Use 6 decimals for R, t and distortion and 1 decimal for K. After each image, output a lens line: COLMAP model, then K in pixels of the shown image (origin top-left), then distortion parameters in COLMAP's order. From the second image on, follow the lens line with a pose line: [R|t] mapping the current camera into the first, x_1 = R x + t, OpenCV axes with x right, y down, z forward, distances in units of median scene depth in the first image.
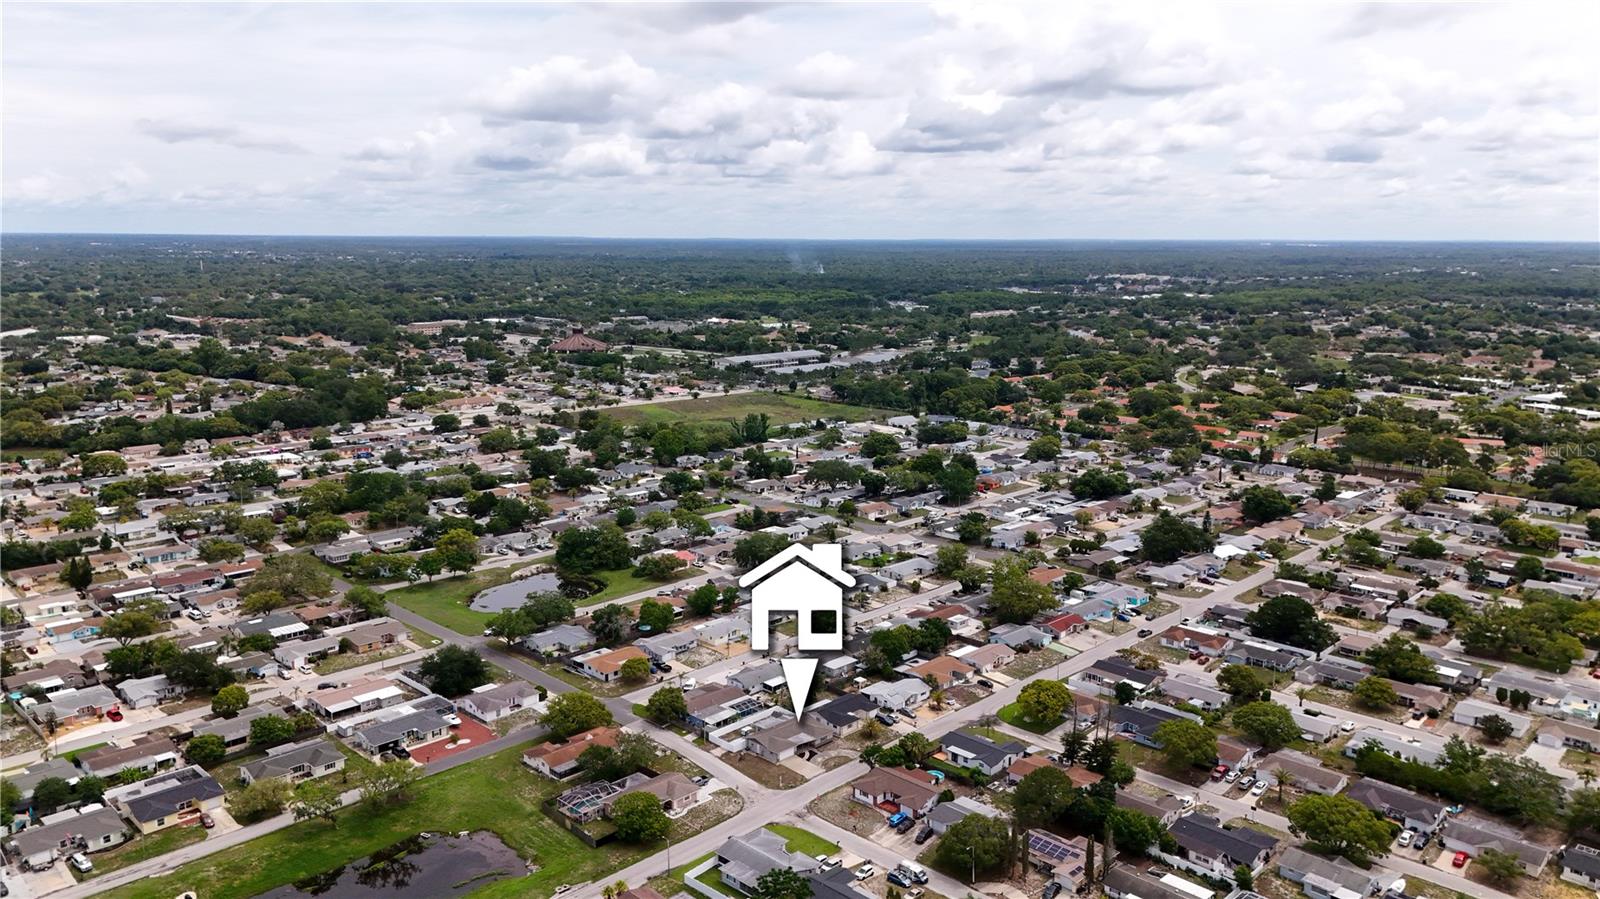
lens RADIAL K [[1151.8, 0, 800.0], [0, 1151.8, 449.5], [0, 0, 1]] dist [-0.001484, -0.000868]
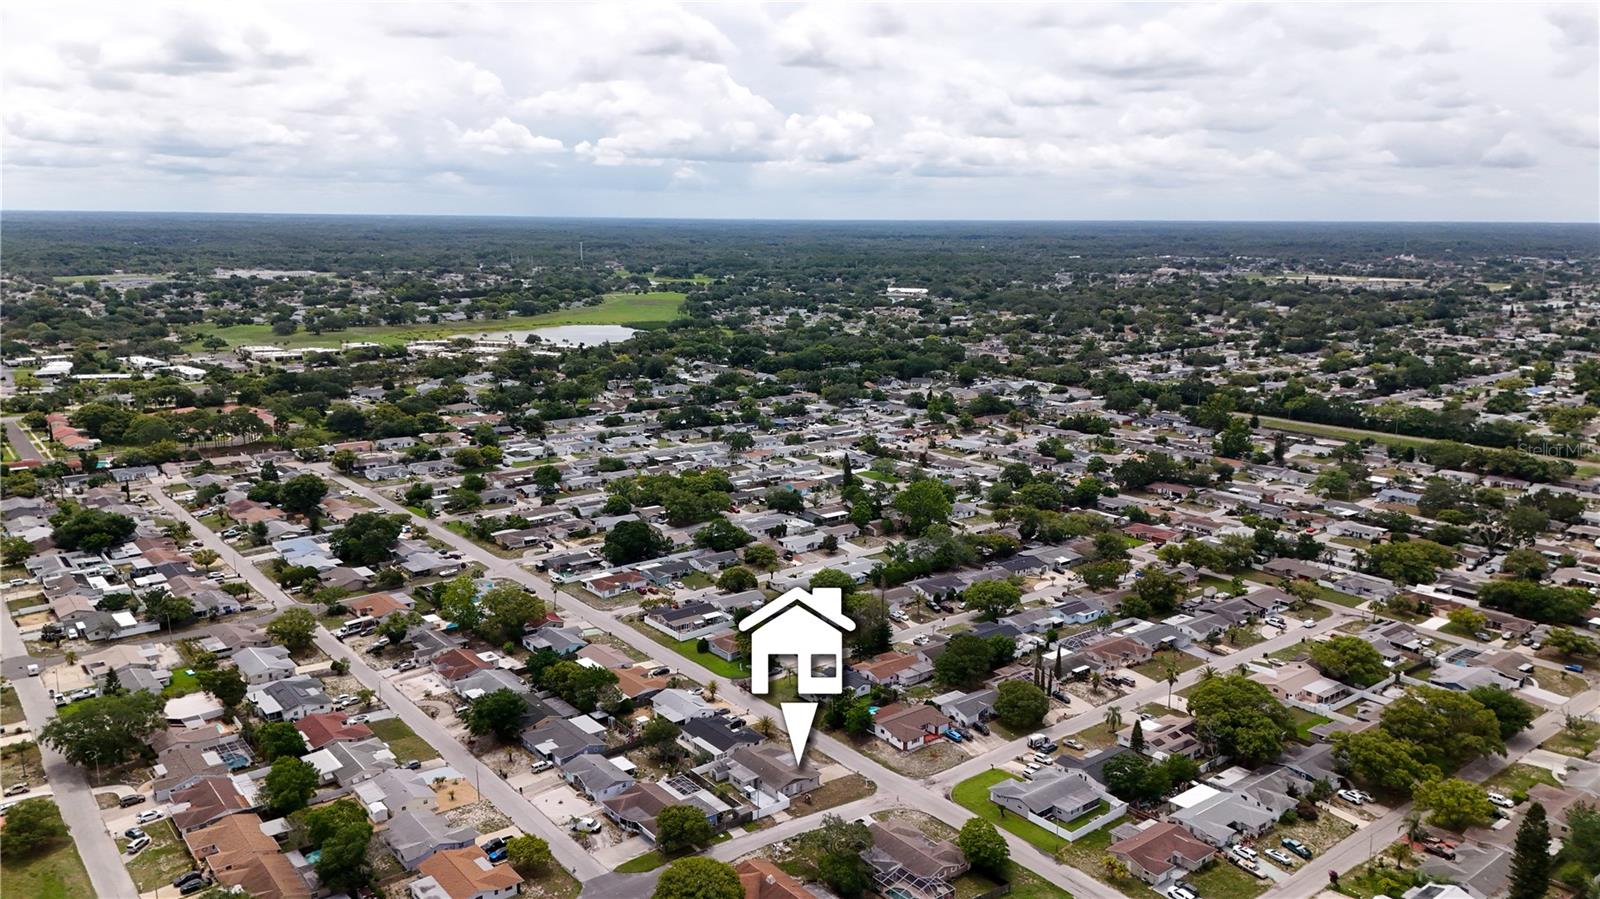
lens RADIAL K [[1151.8, 0, 800.0], [0, 1151.8, 449.5], [0, 0, 1]] dist [-0.001484, -0.000868]
pose [[0.104423, -0.202011, 0.973800, -0.764665], [0.172002, 0.968067, 0.182378, -0.142948], [-0.979546, 0.148451, 0.135835, 0.746209]]
